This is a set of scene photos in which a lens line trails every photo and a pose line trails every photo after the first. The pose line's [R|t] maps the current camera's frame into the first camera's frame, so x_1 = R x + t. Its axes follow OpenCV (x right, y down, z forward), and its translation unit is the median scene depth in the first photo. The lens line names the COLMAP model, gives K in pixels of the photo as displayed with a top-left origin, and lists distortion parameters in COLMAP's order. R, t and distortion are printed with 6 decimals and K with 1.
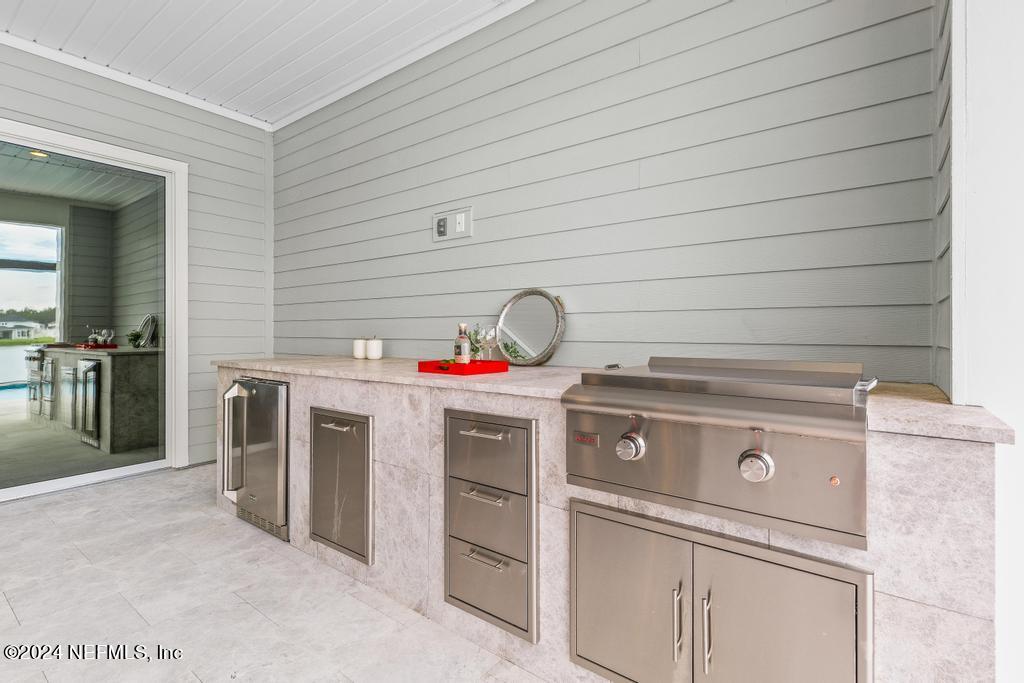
lens RADIAL K [[486.1, 0, 514.9], [0, 486.1, 322.4], [0, 0, 1]] dist [0.000980, -0.000123]
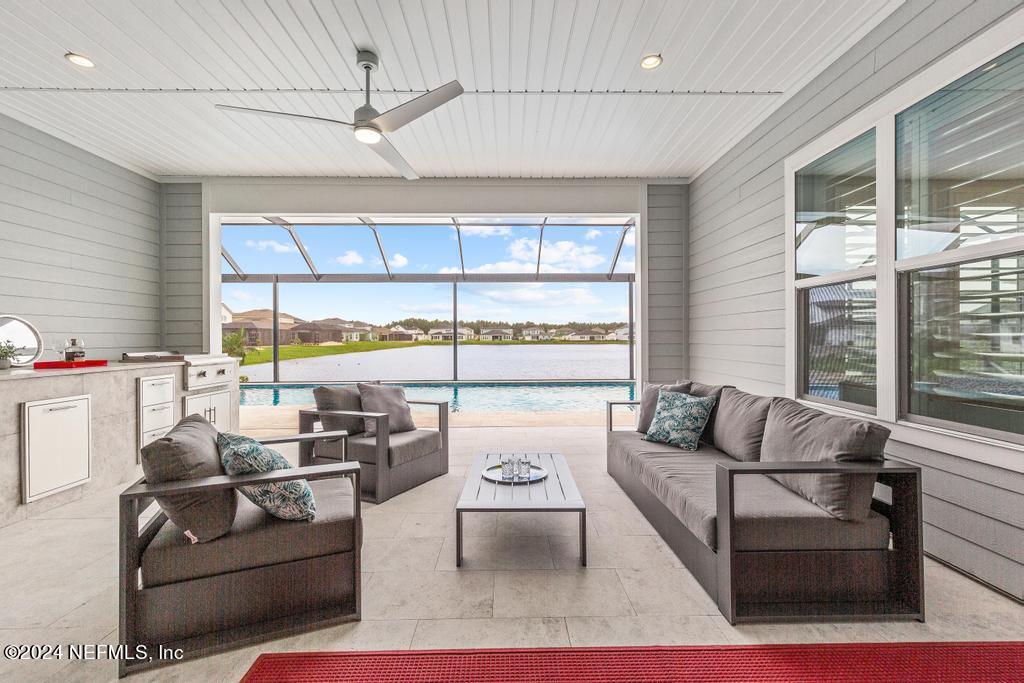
lens RADIAL K [[465.7, 0, 515.4], [0, 465.7, 337.4], [0, 0, 1]] dist [0.010906, 0.000127]
pose [[-0.619262, 0.004334, 0.785172, -2.046712], [-0.006726, 0.999919, -0.010824, 0.004406], [-0.785156, -0.011984, -0.619183, 0.700904]]
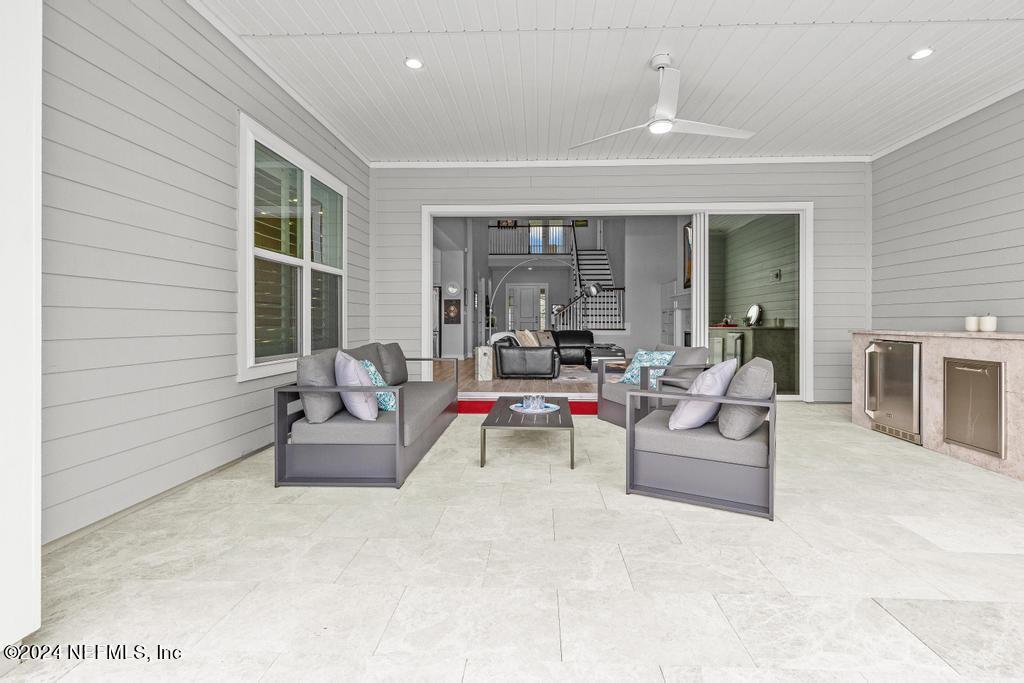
lens RADIAL K [[486.1, 0, 514.9], [0, 486.1, 322.4], [0, 0, 1]] dist [0.000980, -0.000123]
pose [[0.560312, 0.003857, -0.828272, 0.088681], [0.011363, 0.999859, 0.012343, 0.027109], [0.828203, -0.016327, 0.560190, -0.921251]]
